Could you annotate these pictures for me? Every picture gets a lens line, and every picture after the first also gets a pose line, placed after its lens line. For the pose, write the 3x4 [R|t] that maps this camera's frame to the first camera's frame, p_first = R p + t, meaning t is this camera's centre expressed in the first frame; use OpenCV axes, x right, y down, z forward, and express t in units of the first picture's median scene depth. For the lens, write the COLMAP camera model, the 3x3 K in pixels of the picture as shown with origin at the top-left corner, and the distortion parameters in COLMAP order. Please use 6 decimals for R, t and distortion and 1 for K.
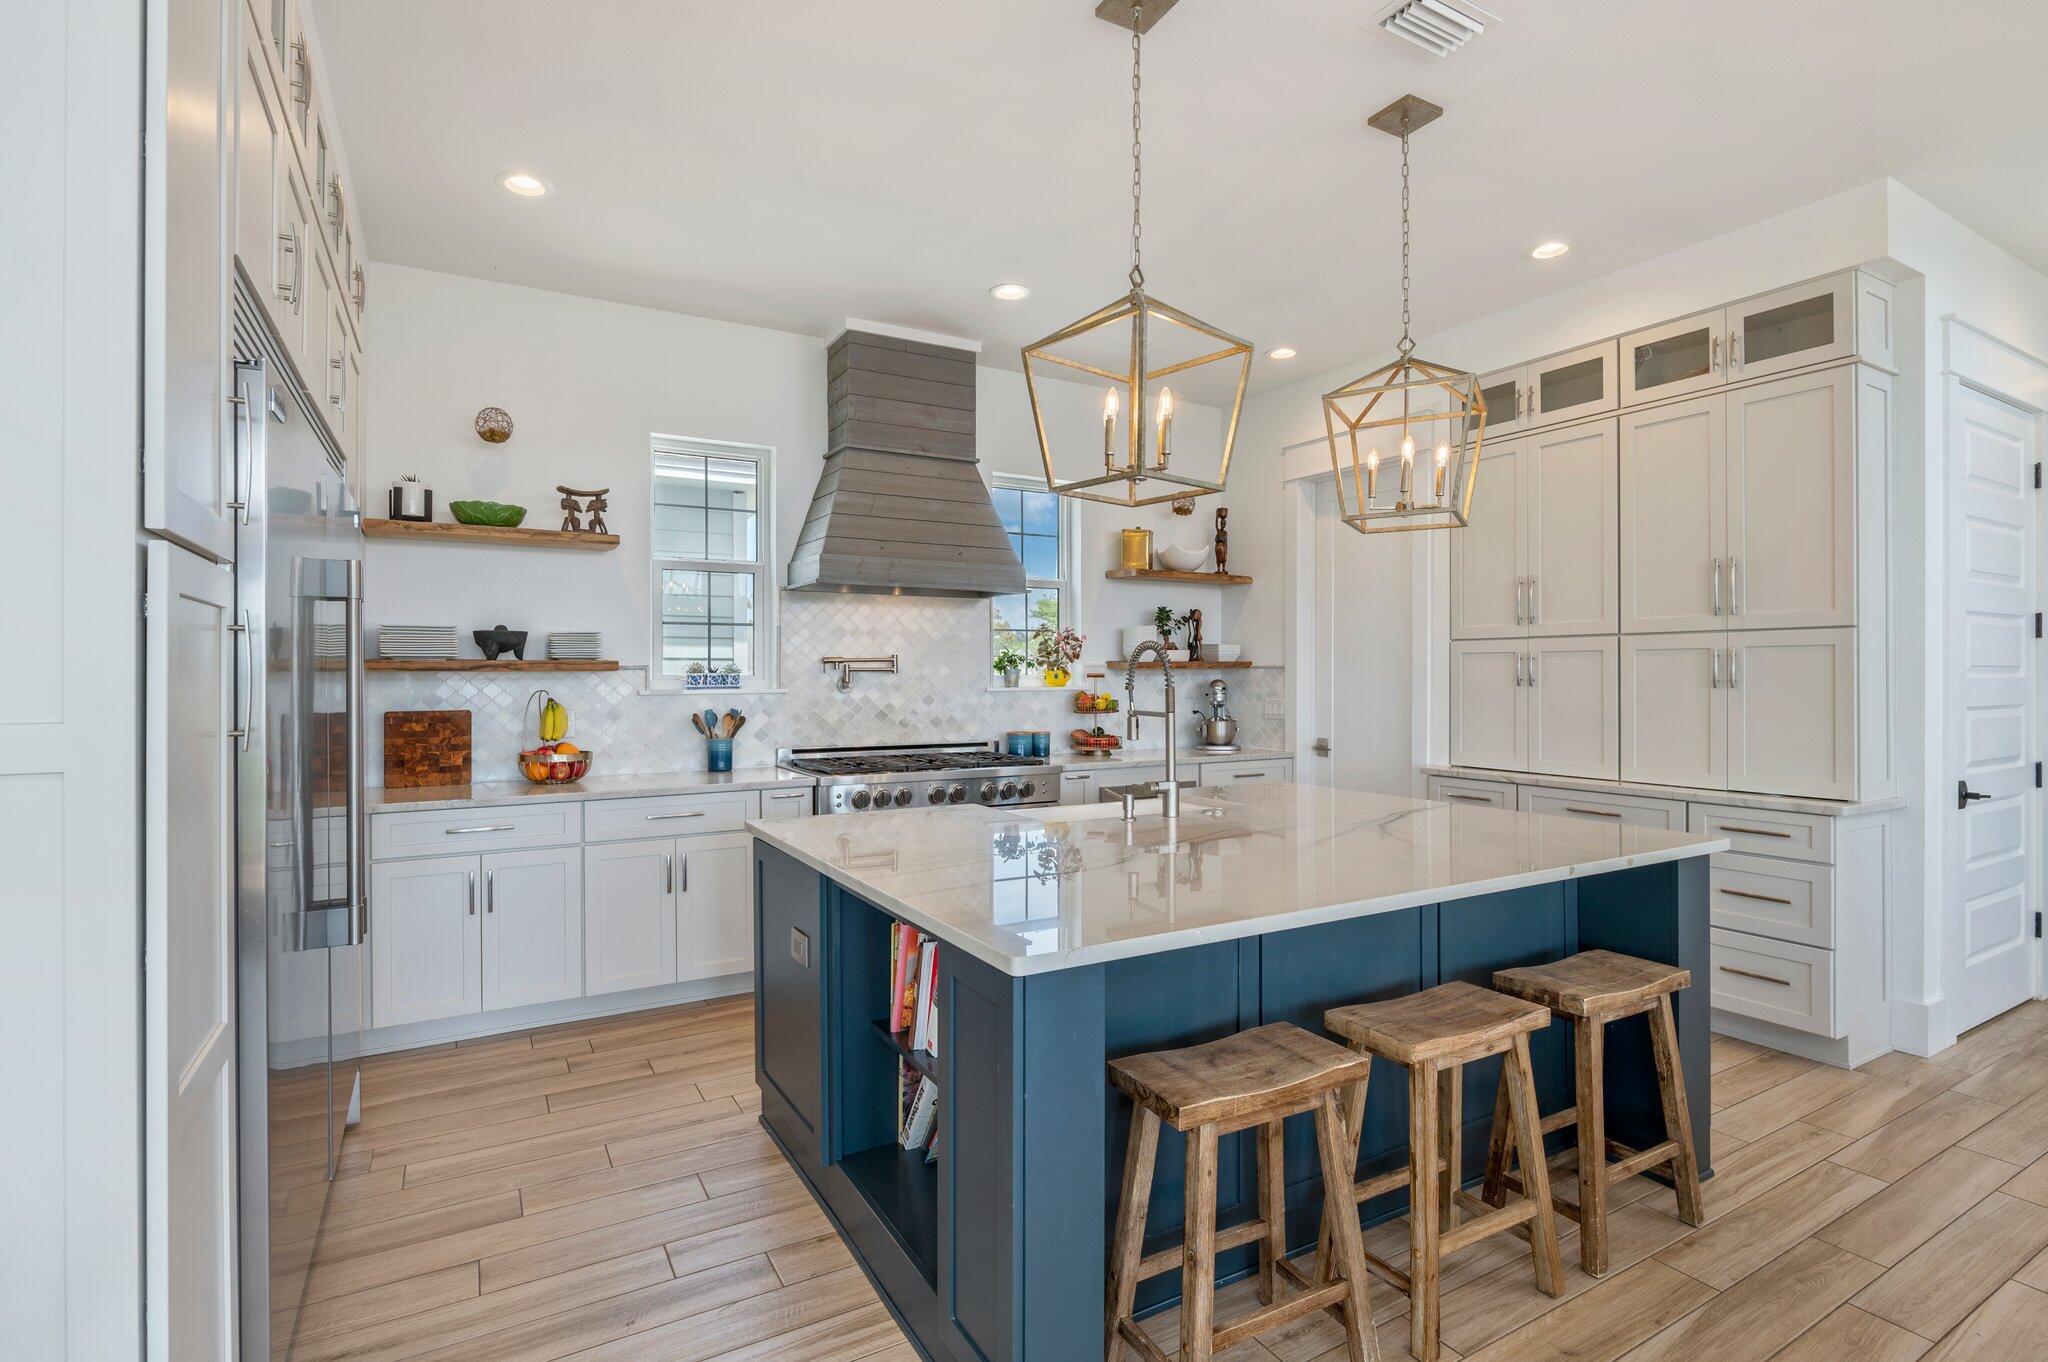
lens RADIAL K [[971.8, 0, 1028.7], [0, 971.8, 674.2], [0, 0, 1]] dist [-0.015664, -0.000140]
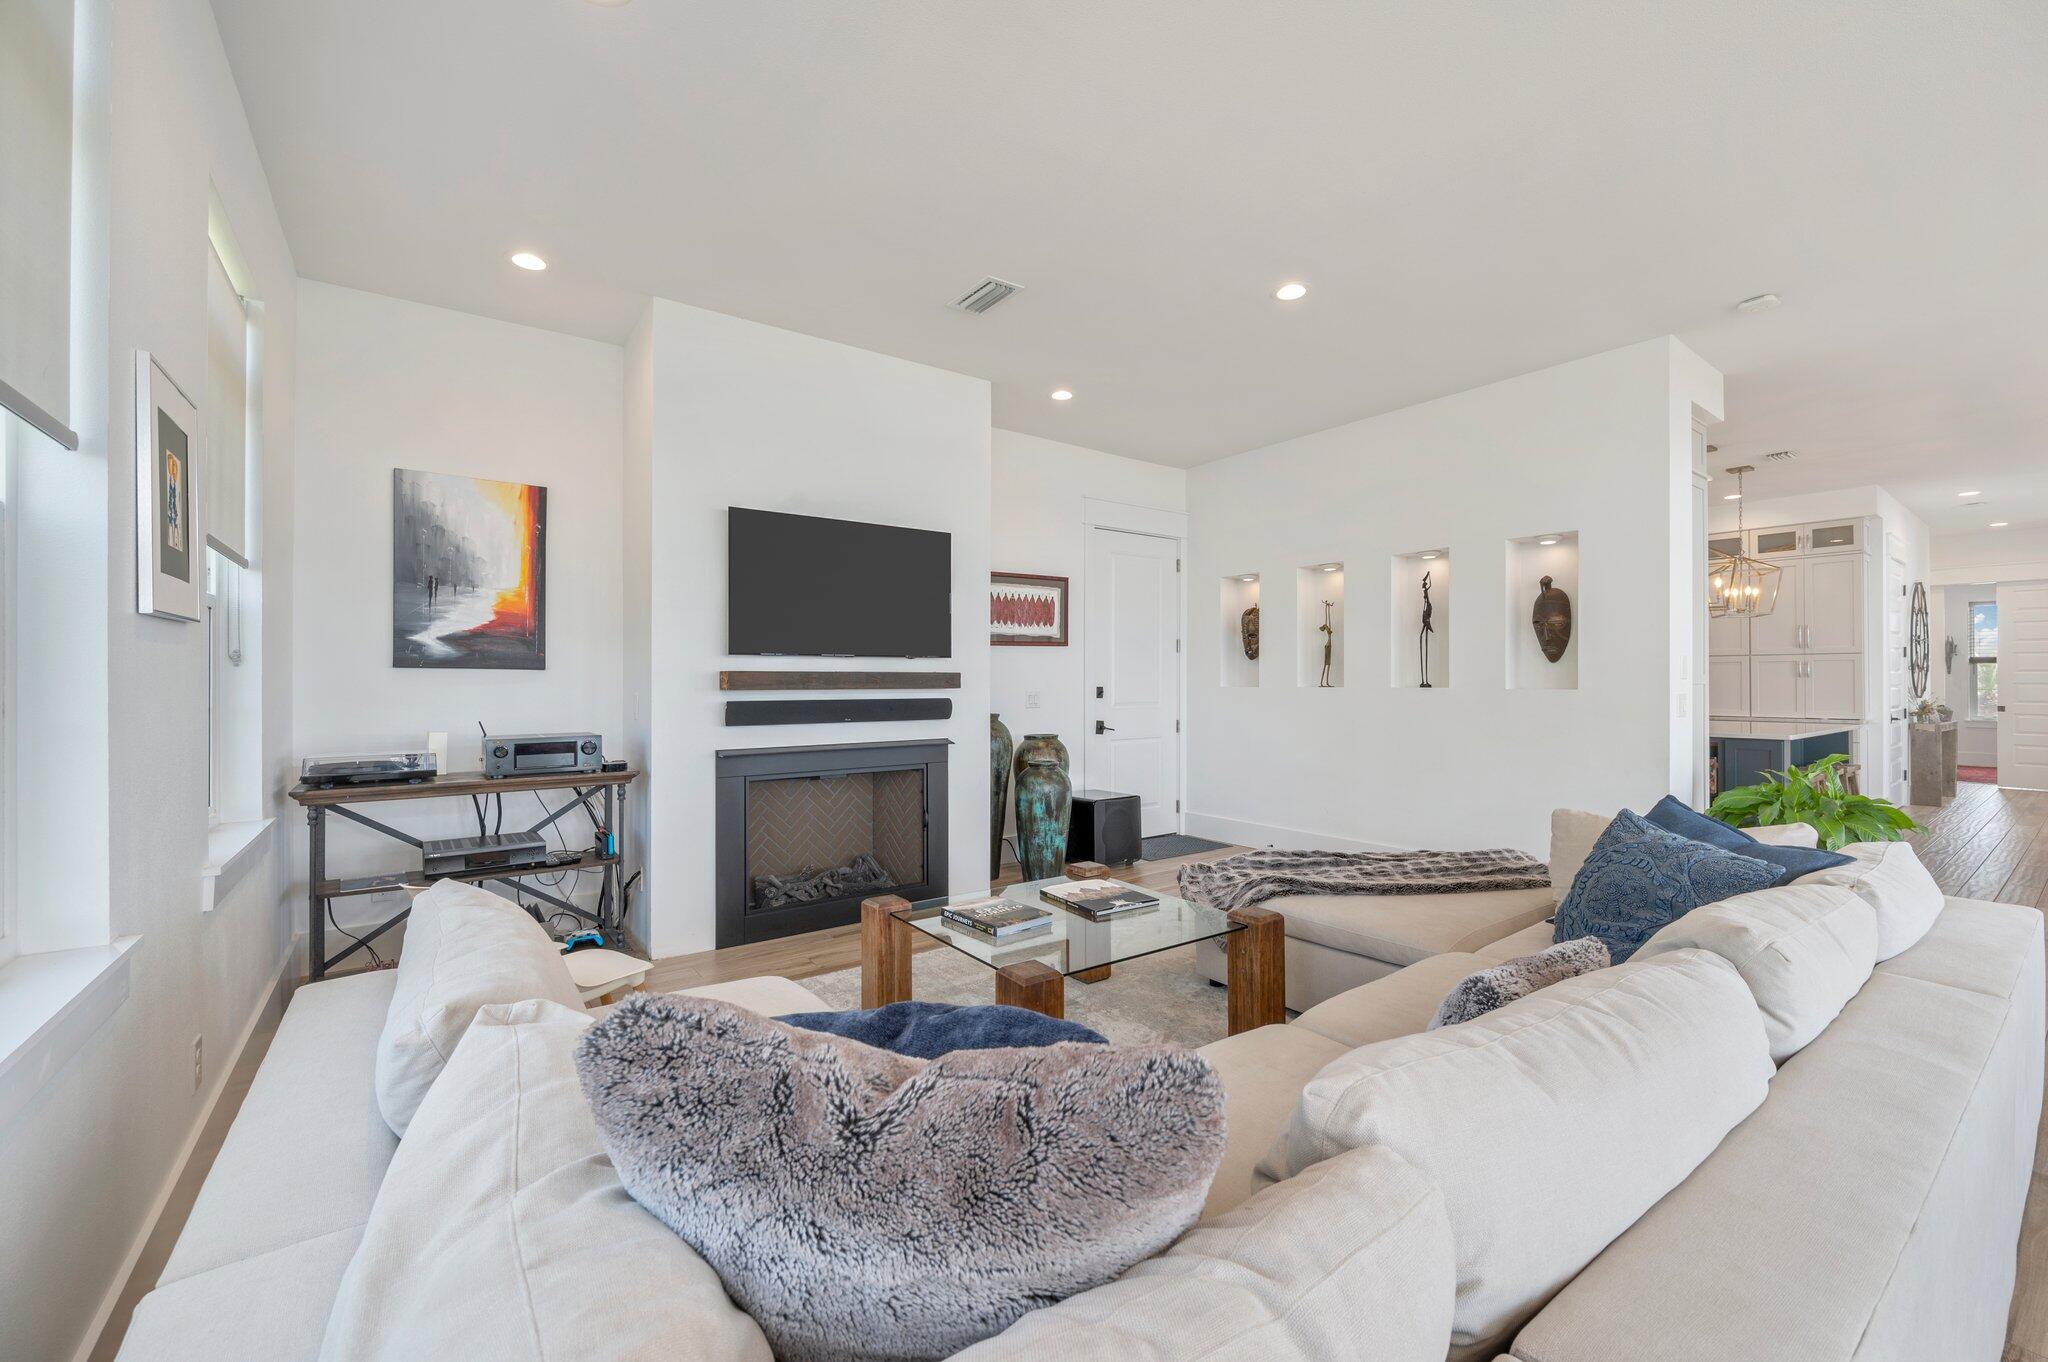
lens RADIAL K [[840.3, 0, 1023.4], [0, 840.3, 677.6], [0, 0, 1]] dist [-0.002602, -0.000355]
pose [[0.994839, 0.000718, 0.101459, -1.273302], [-0.000482, 0.999997, -0.002352, 0.017018], [-0.101461, 0.002291, 0.994837, -0.804476]]
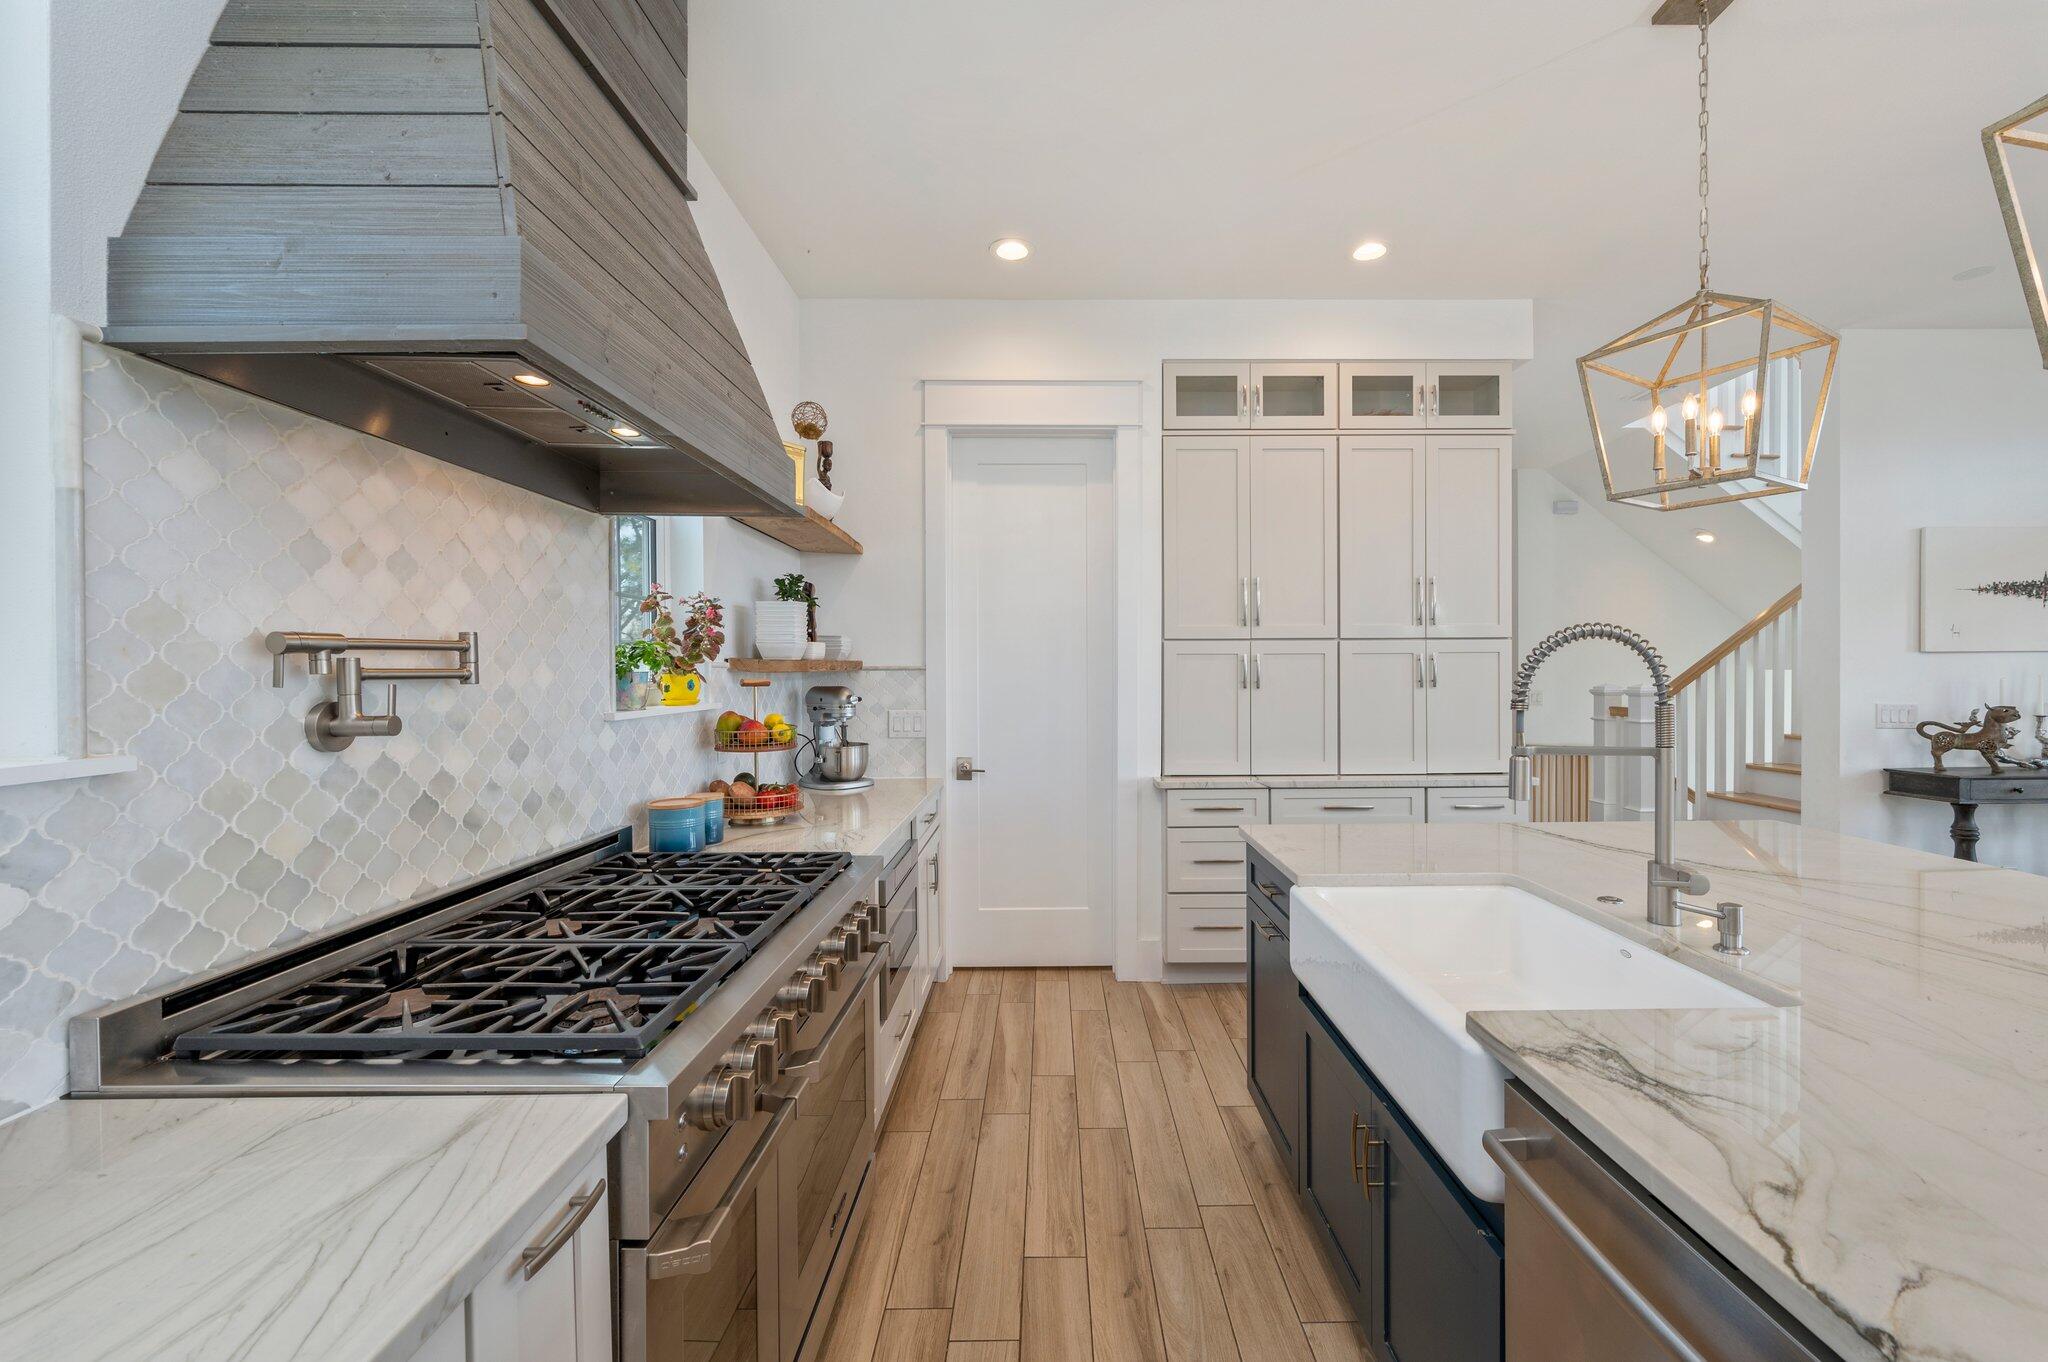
lens RADIAL K [[840.3, 0, 1036.3], [0, 840.3, 678.4], [0, 0, 1]] dist [-0.002602, -0.000355]
pose [[0.504054, -0.008895, 0.863626, -0.340886], [0.003908, 0.999960, 0.008018, -0.005467], [-0.863663, -0.000666, 0.504069, 0.760826]]
